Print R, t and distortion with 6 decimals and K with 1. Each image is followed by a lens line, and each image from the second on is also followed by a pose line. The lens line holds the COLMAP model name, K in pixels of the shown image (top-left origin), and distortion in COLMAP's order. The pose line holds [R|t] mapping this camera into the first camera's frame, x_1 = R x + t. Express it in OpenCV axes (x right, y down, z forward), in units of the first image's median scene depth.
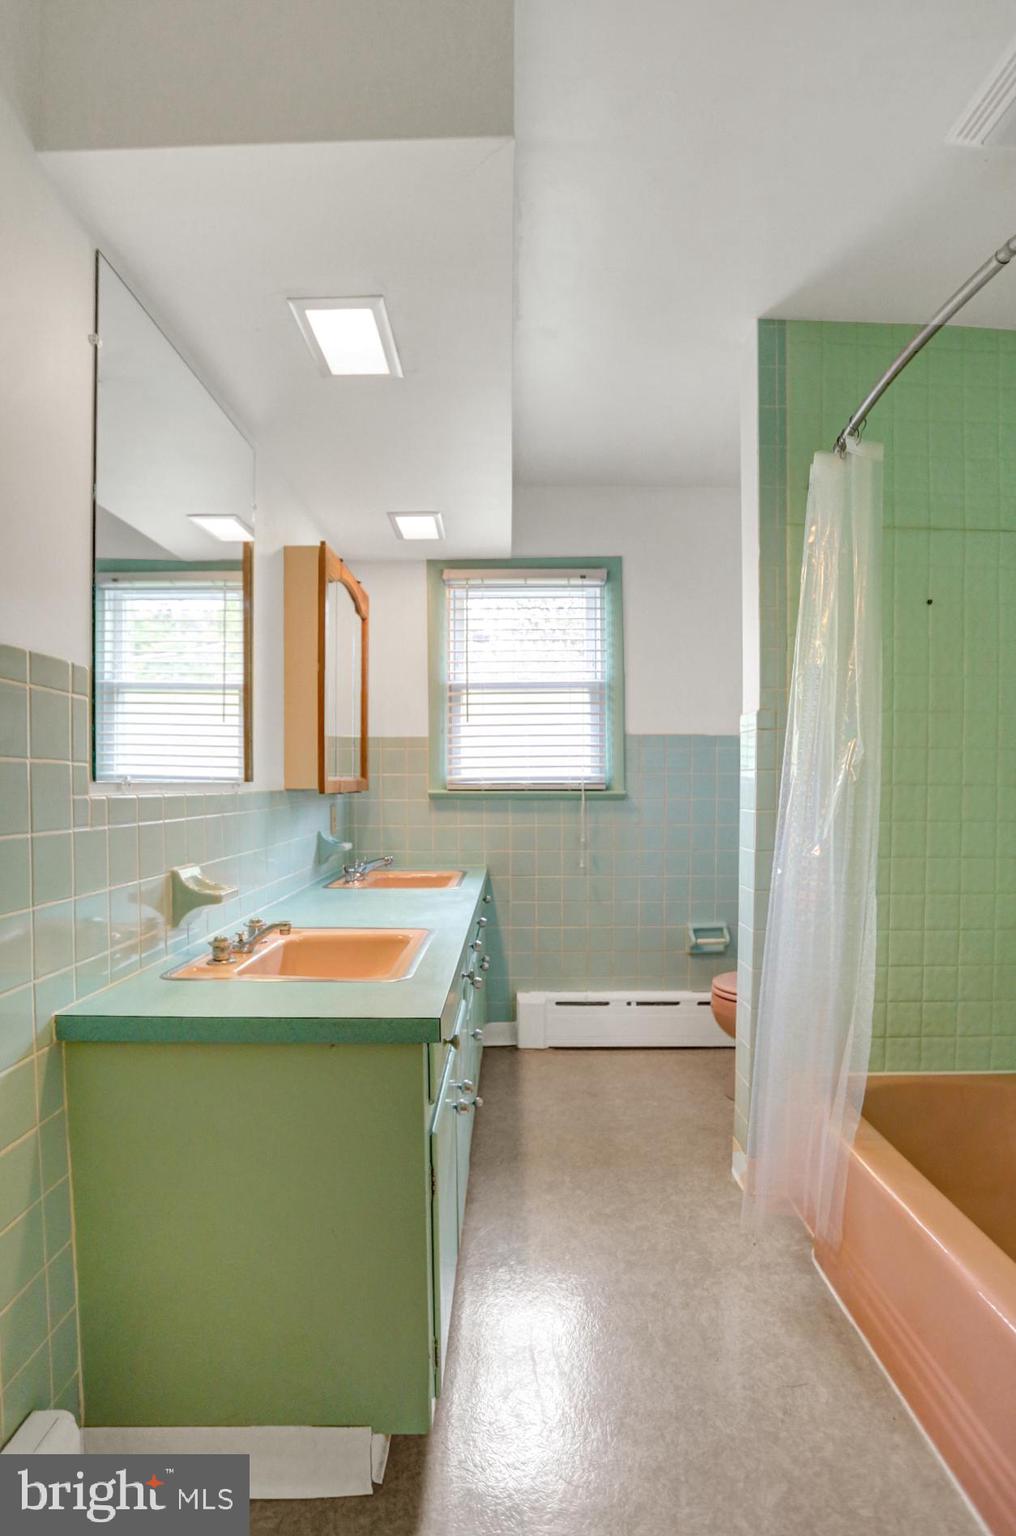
lens RADIAL K [[772.8, 0, 526.9], [0, 772.8, 805.7], [0, 0, 1]] dist [-0.074841, 0.038525]
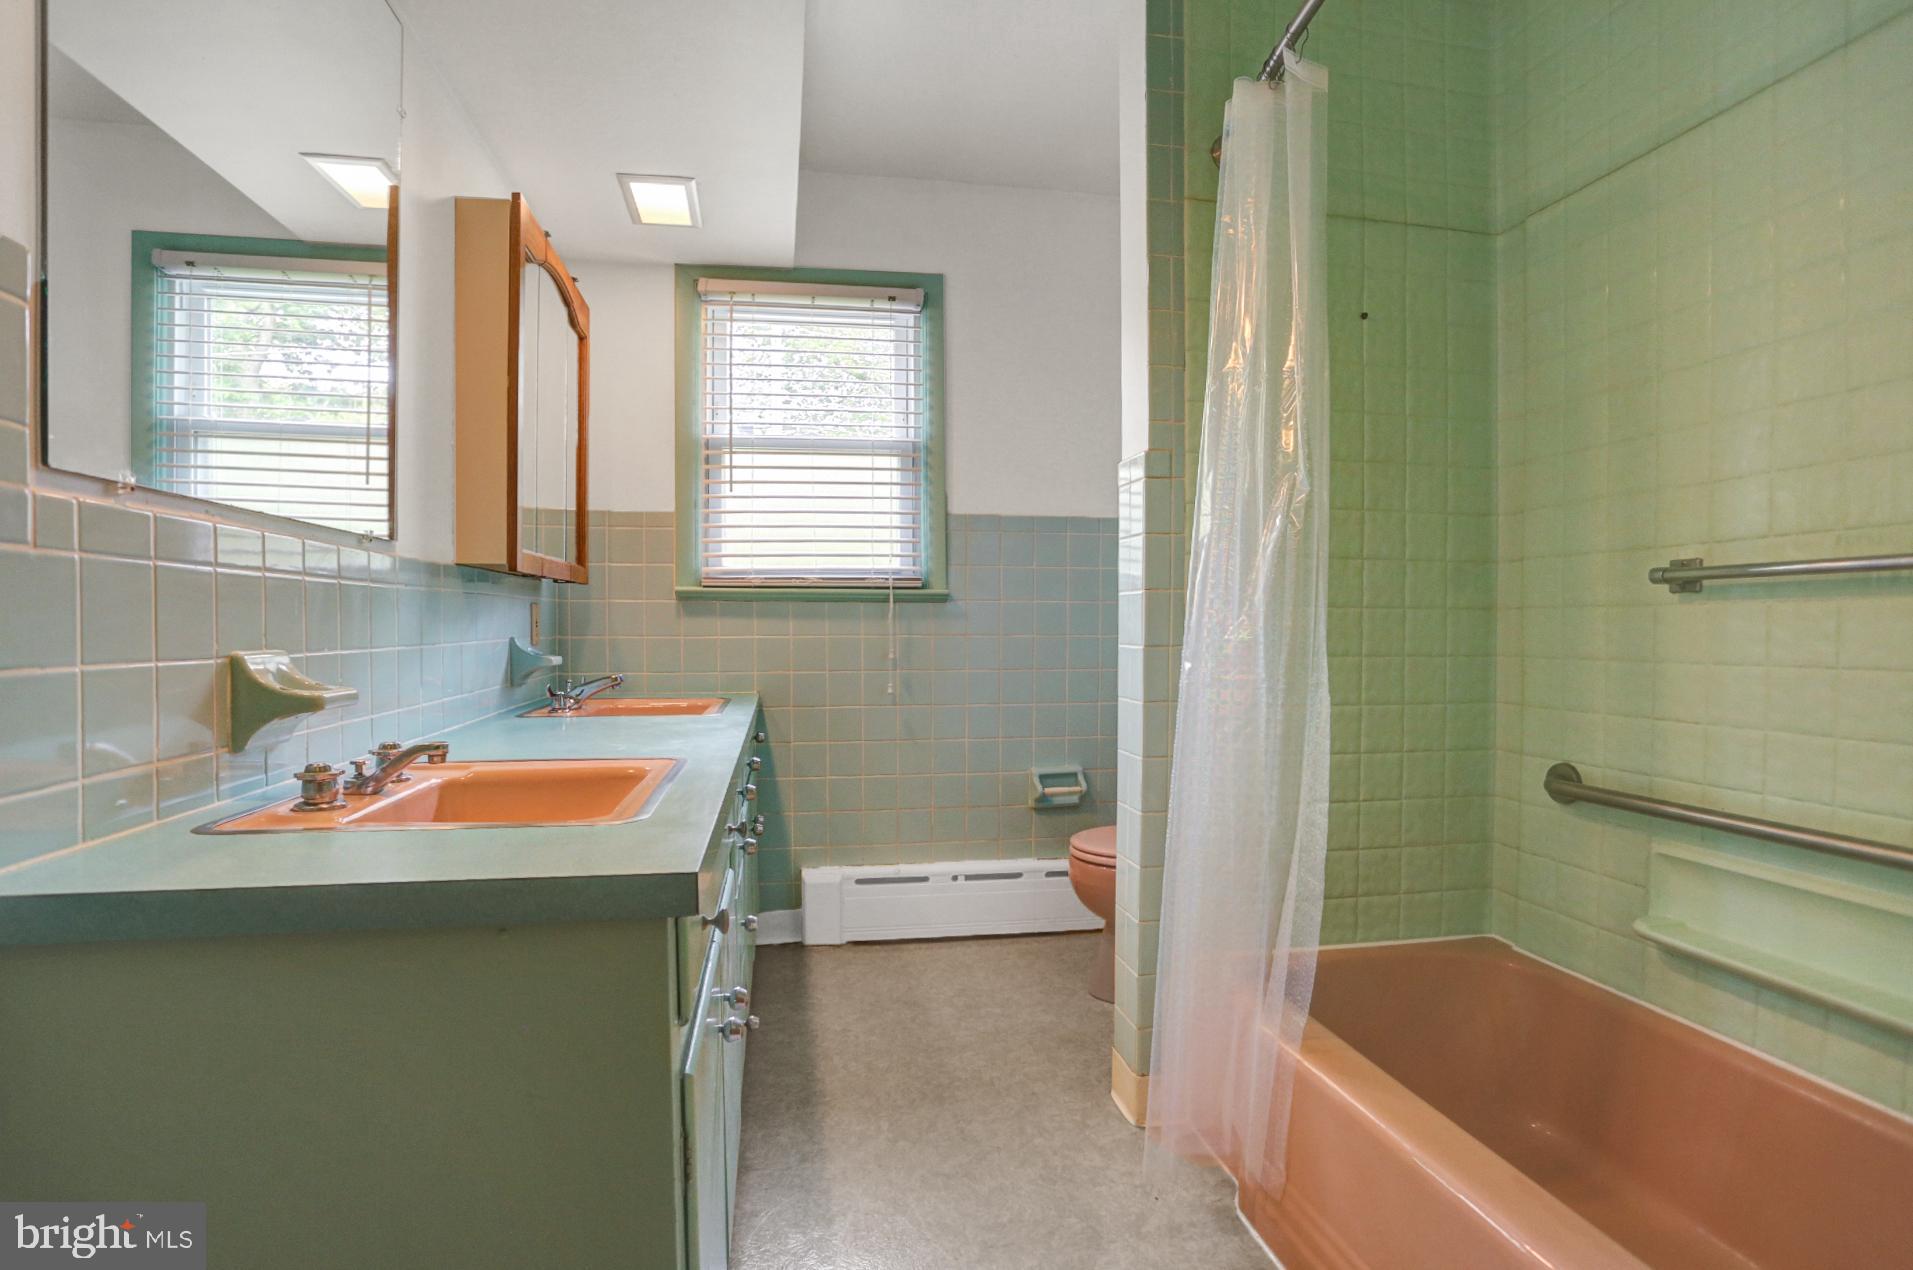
lens RADIAL K [[955.5, 0, 956.5], [0, 955.5, 635.0], [0, 0, 1]] dist [-0.089245, 0.049168]
pose [[0.986954, -0.003351, 0.160968, -0.016058], [0.006030, 0.999851, -0.016161, 0.050996], [-0.160890, 0.016921, 0.986827, 0.124016]]
